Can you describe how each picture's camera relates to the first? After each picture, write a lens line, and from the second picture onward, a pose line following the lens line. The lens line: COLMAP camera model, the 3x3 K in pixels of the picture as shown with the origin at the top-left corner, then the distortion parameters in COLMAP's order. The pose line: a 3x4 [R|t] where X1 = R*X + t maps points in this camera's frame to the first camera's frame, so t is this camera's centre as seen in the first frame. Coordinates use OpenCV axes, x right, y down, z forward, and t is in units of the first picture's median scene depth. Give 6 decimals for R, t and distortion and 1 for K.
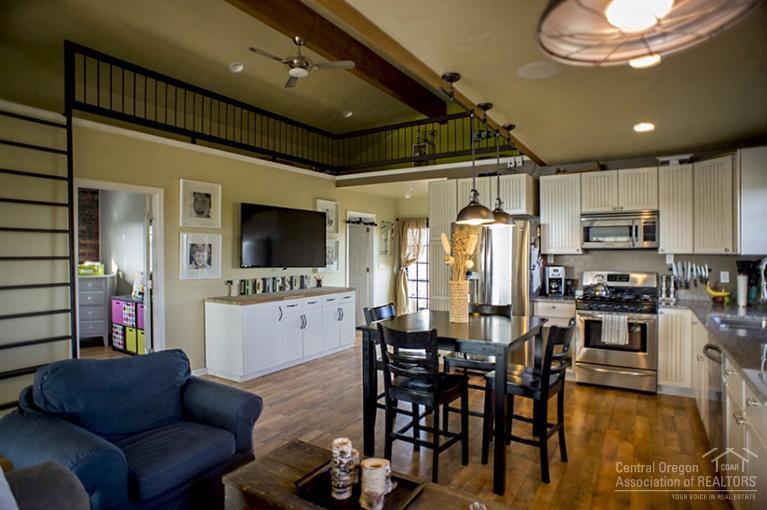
lens RADIAL K [[433.4, 0, 383.5], [0, 433.4, 255.0], [0, 0, 1]] dist [-0.106562, 0.075276]
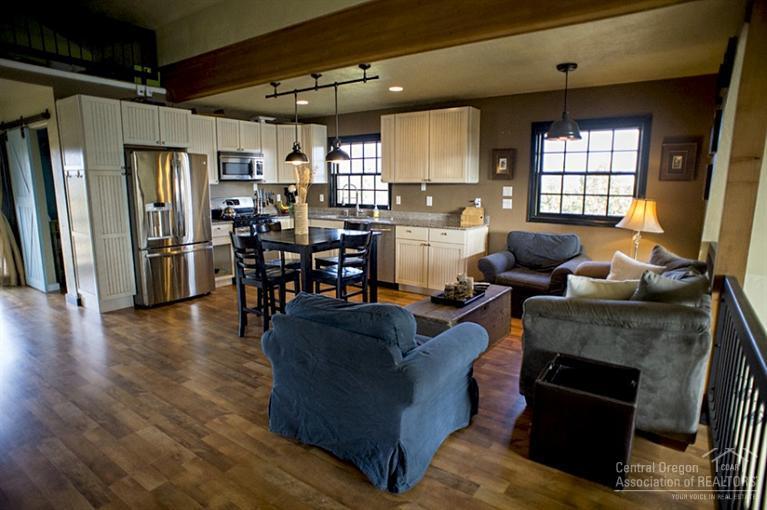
lens RADIAL K [[433.4, 0, 383.5], [0, 433.4, 255.0], [0, 0, 1]] dist [-0.106562, 0.075276]
pose [[0.065901, -0.163072, 0.984411, -0.777661], [0.004726, 0.986595, 0.163117, 0.000641], [-0.997815, -0.006097, 0.065788, 0.446565]]
